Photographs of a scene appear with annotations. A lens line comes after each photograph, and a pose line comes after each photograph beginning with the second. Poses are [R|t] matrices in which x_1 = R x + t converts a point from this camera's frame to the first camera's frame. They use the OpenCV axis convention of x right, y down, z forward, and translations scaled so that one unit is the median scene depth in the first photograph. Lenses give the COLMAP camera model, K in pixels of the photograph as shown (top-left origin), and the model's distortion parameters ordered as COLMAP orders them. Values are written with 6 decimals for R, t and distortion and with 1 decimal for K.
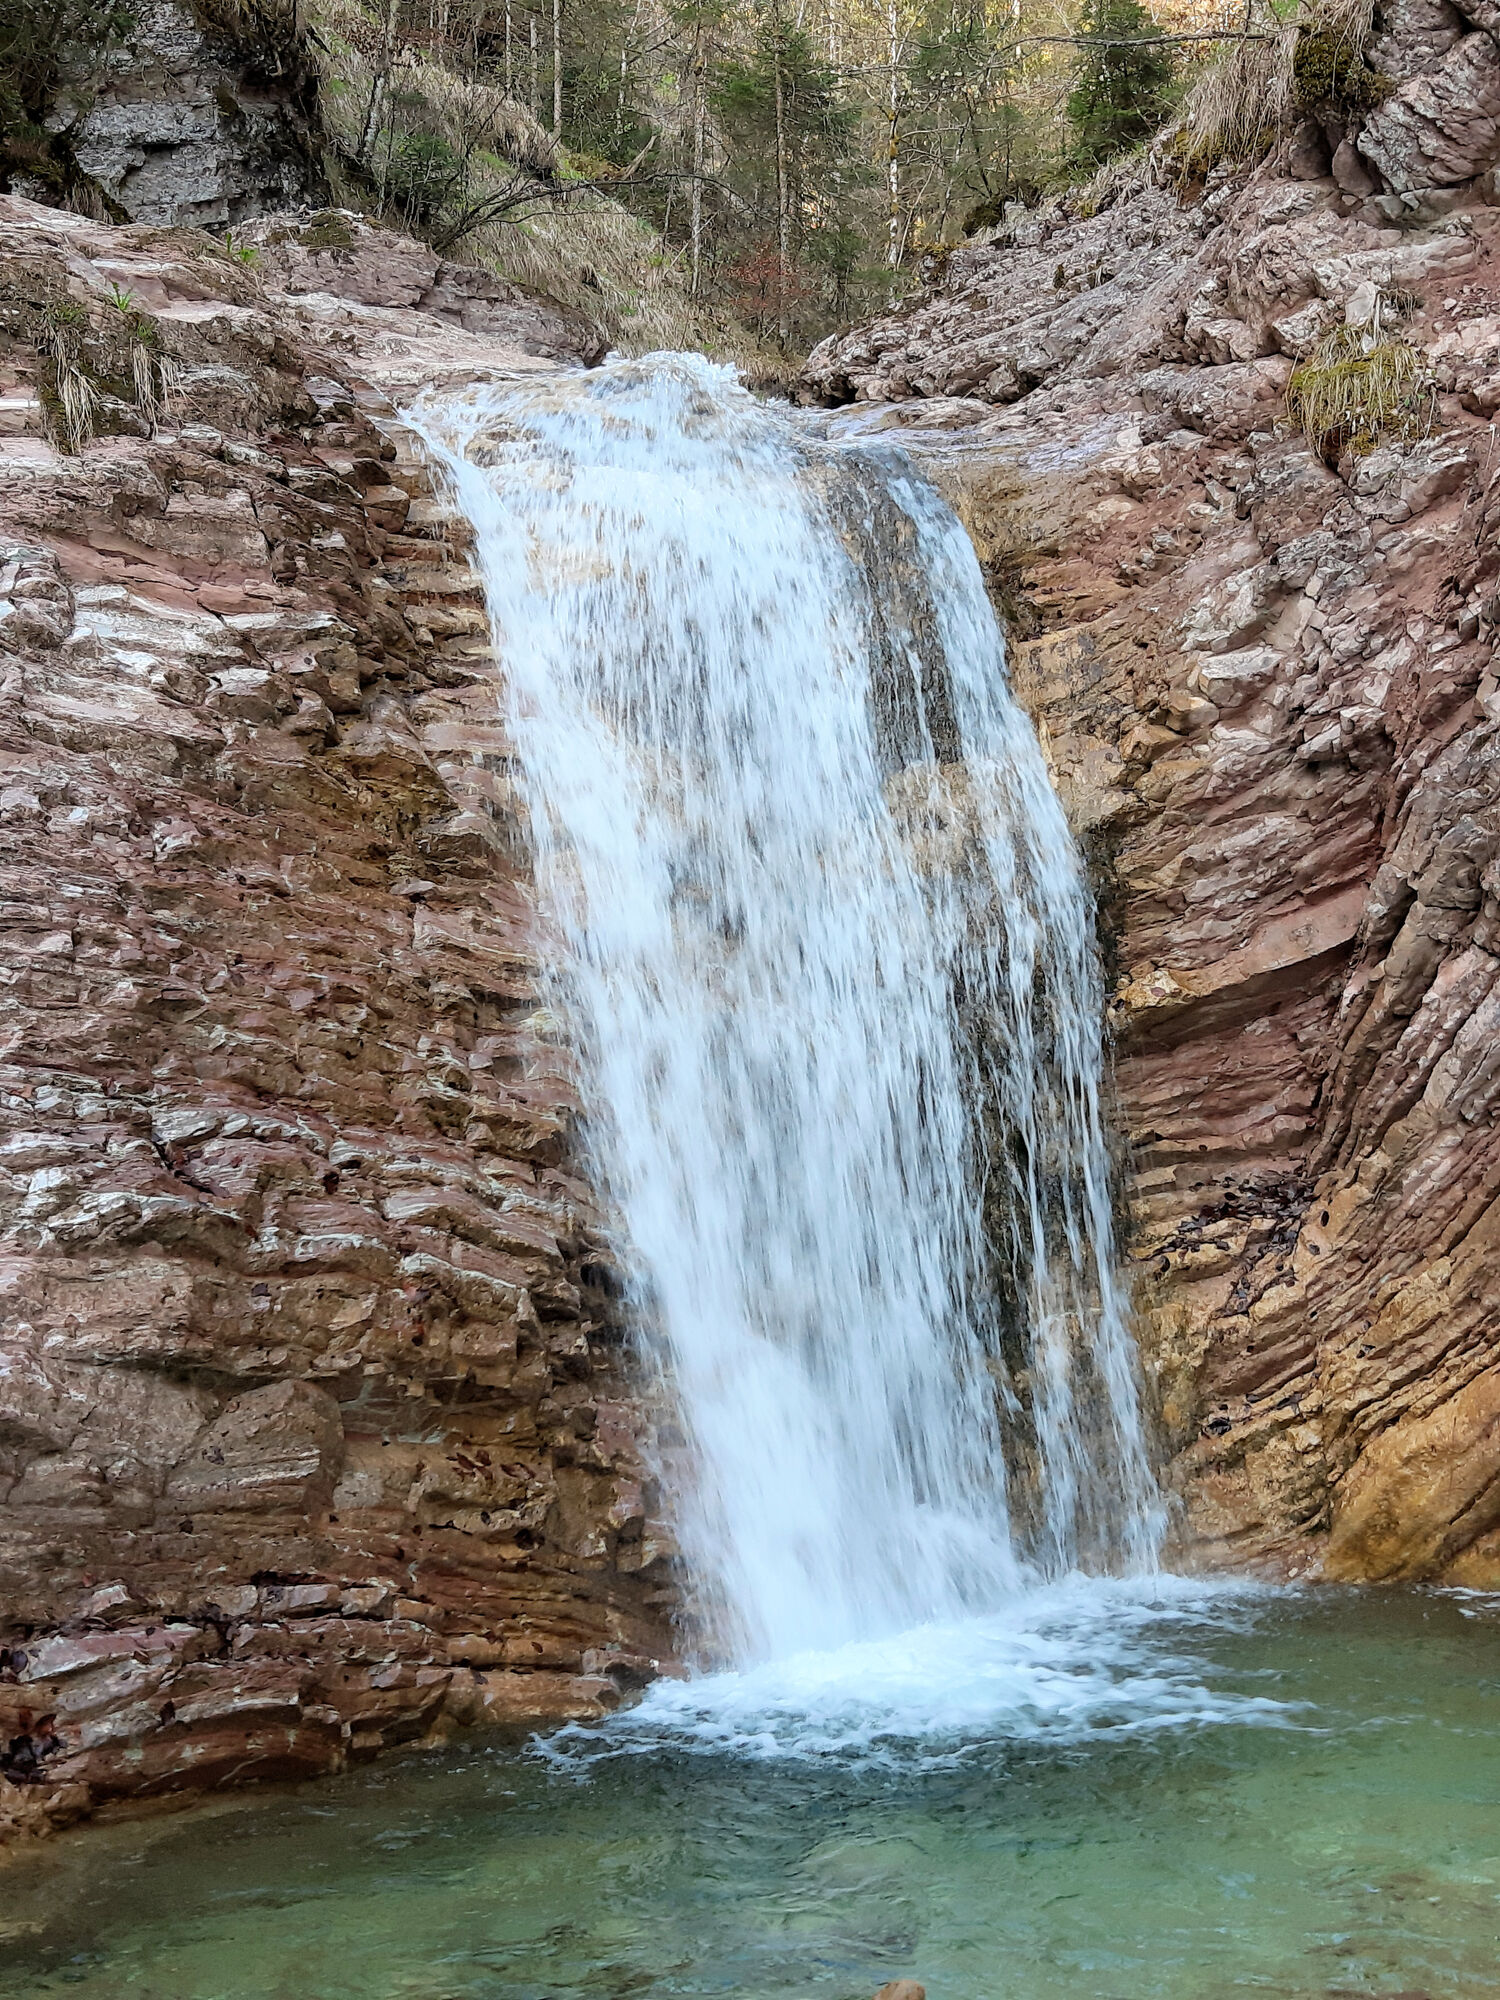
lens RADIAL K [[2450.6, 0, 748.0], [0, 2450.6, 1017.9], [0, 0, 1]] dist [0.029520, 0.000000]
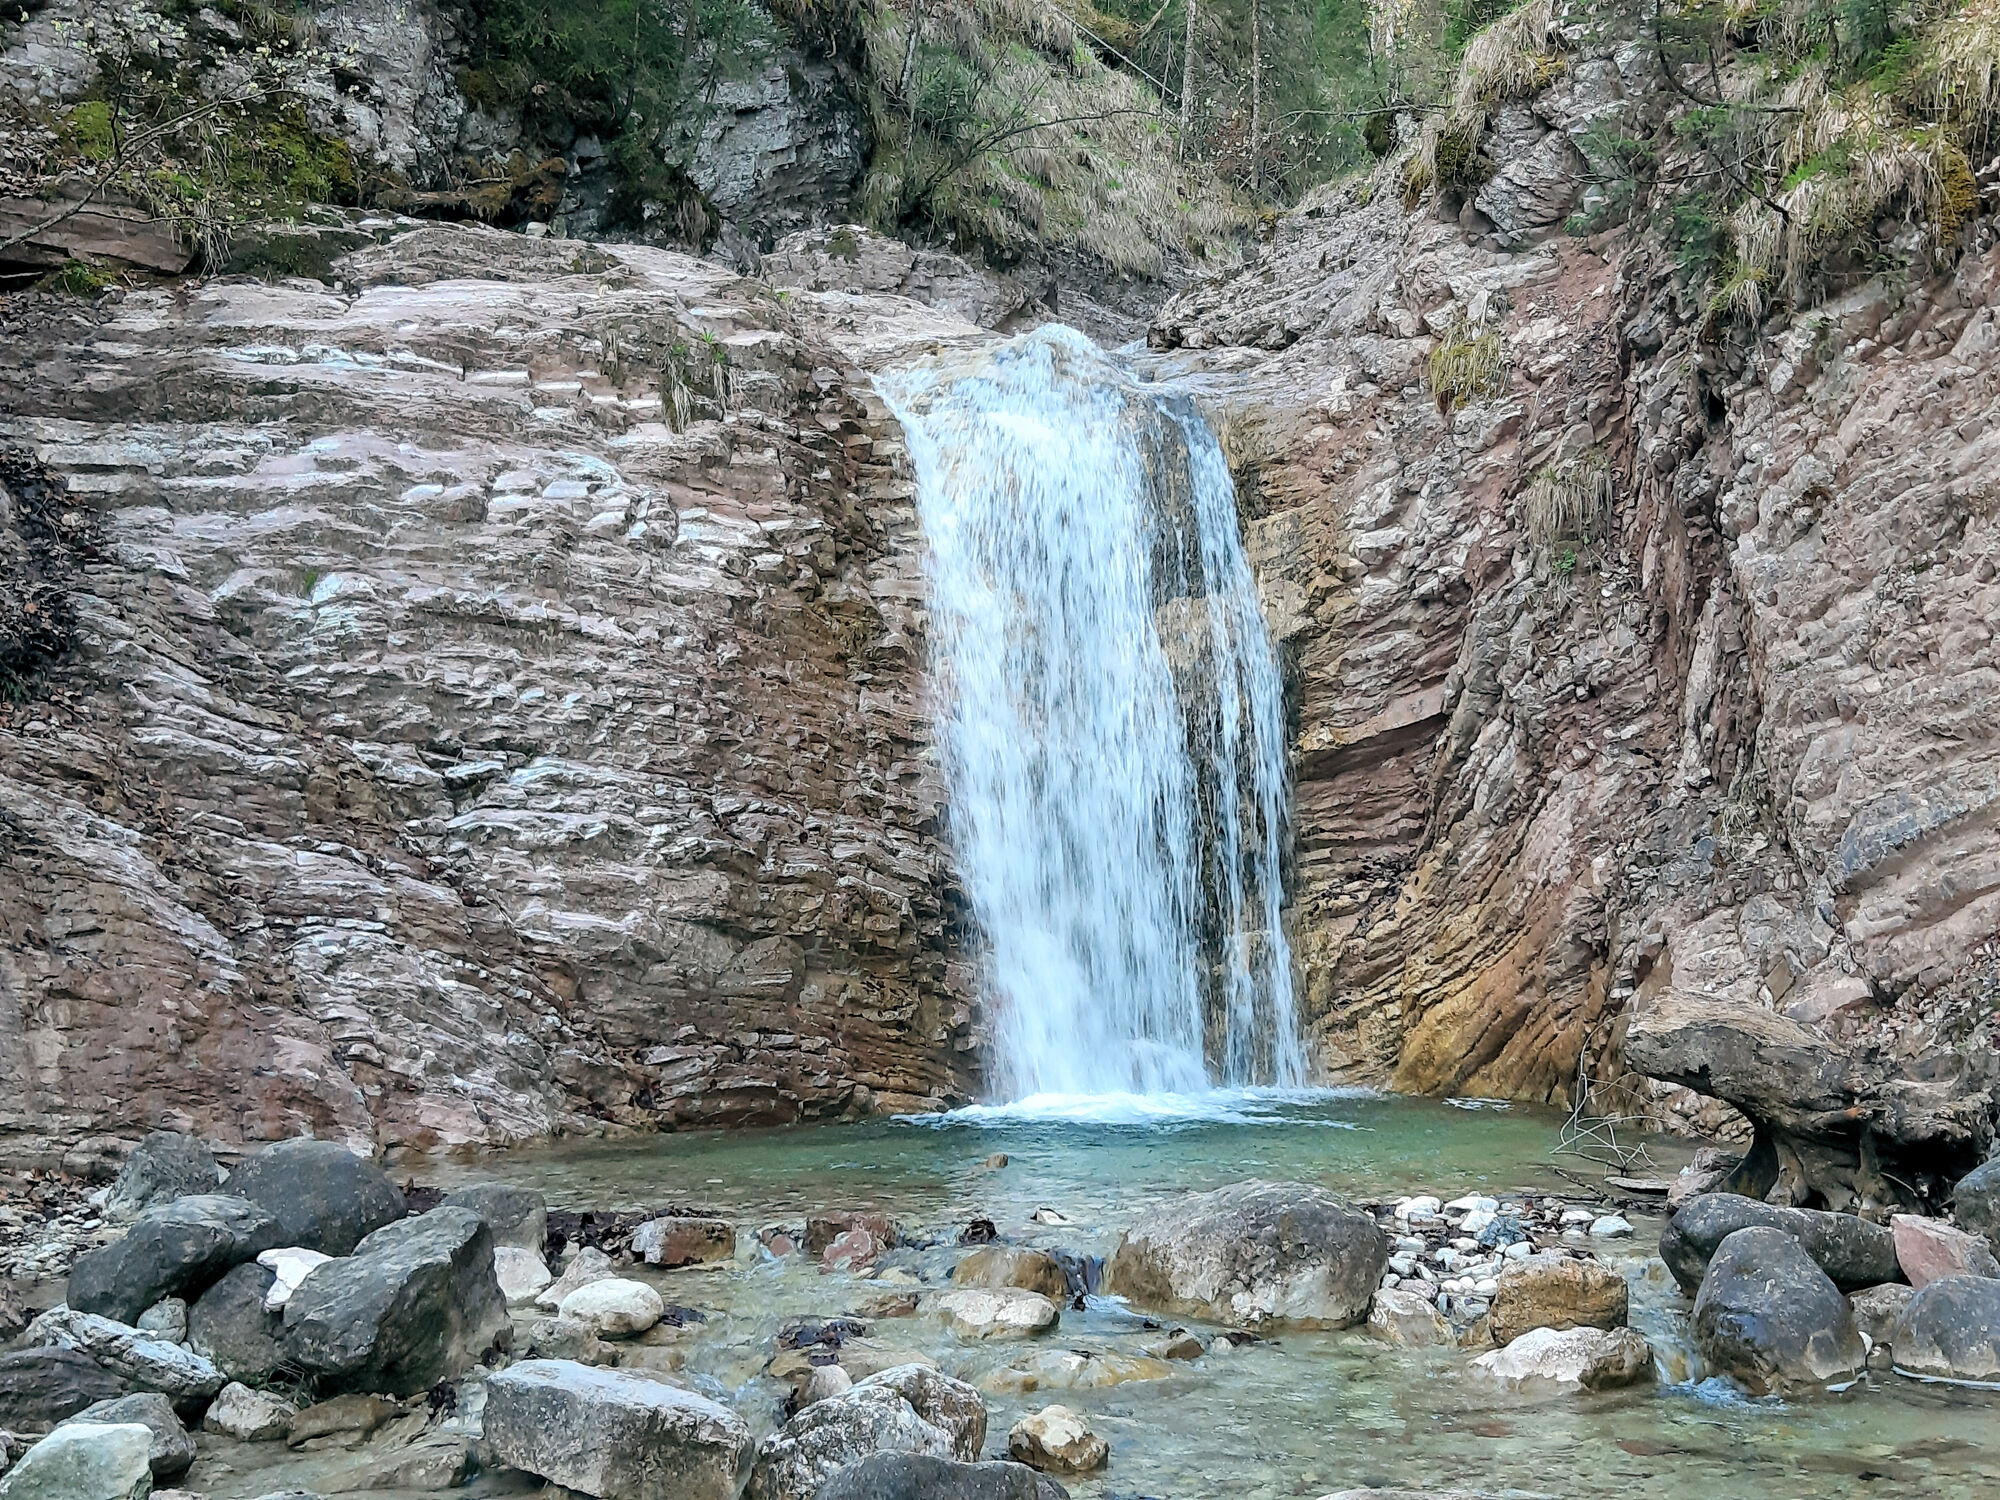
lens RADIAL K [[2450.6, 0, 1002.2], [0, 2450.6, 742.1], [0, 0, 1]] dist [0.029520, 0.000000]
pose [[0.990550, 0.013720, -0.136466, 0.185812], [-0.013902, 0.999903, -0.000375, -0.006461], [0.136448, 0.002268, 0.990645, -0.665944]]
